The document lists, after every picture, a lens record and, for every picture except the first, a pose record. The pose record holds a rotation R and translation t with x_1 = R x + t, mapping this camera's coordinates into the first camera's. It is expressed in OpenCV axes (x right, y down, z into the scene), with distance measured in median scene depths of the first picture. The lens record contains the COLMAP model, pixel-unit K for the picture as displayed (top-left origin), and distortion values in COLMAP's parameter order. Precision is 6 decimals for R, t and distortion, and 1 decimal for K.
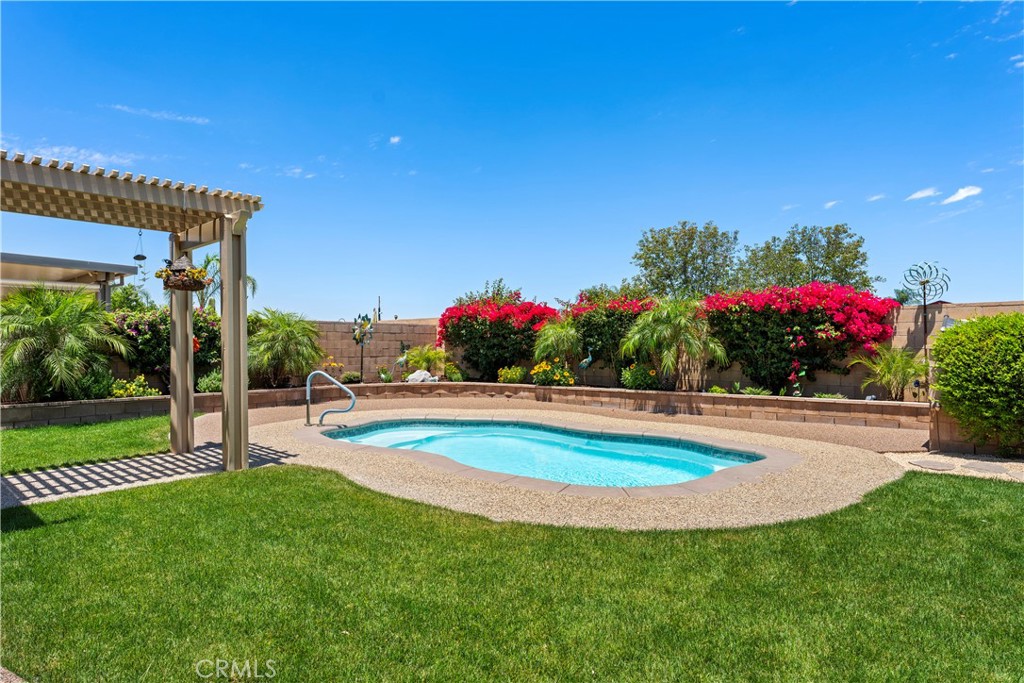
lens RADIAL K [[557.3, 0, 514.6], [0, 557.3, 345.1], [0, 0, 1]] dist [0.000301, -0.000008]
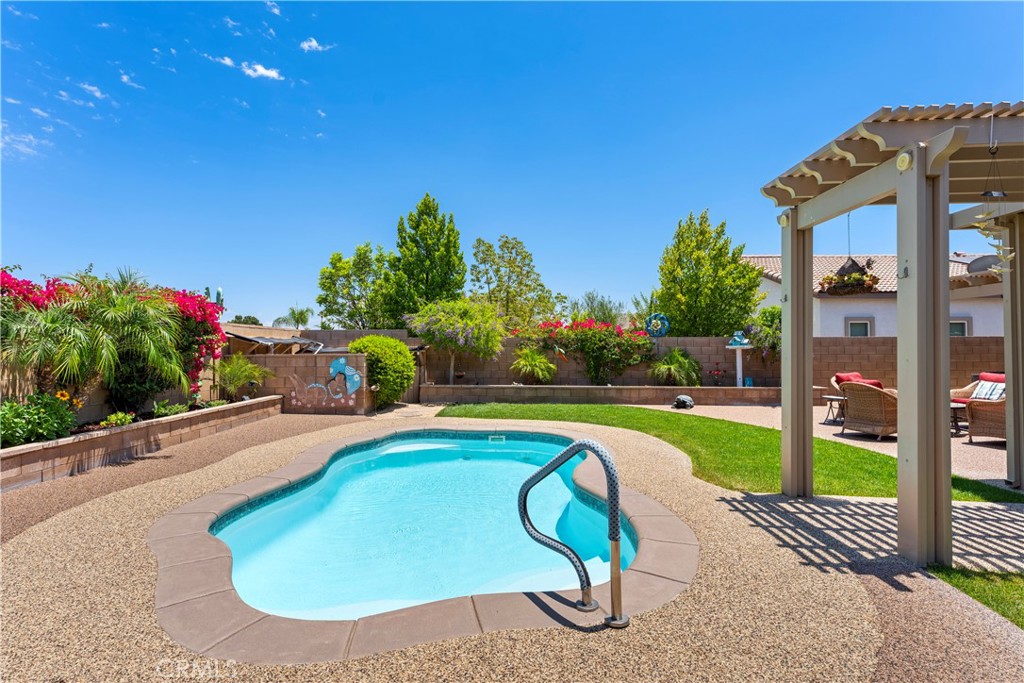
lens RADIAL K [[487.0, 0, 511.1], [0, 487.0, 343.0], [0, 0, 1]] dist [0.003199, 0.000321]
pose [[-0.634209, 0.014468, 0.773026, -0.461929], [-0.002921, 0.999773, -0.021108, -0.003745], [-0.773156, -0.015645, -0.634023, 1.043128]]
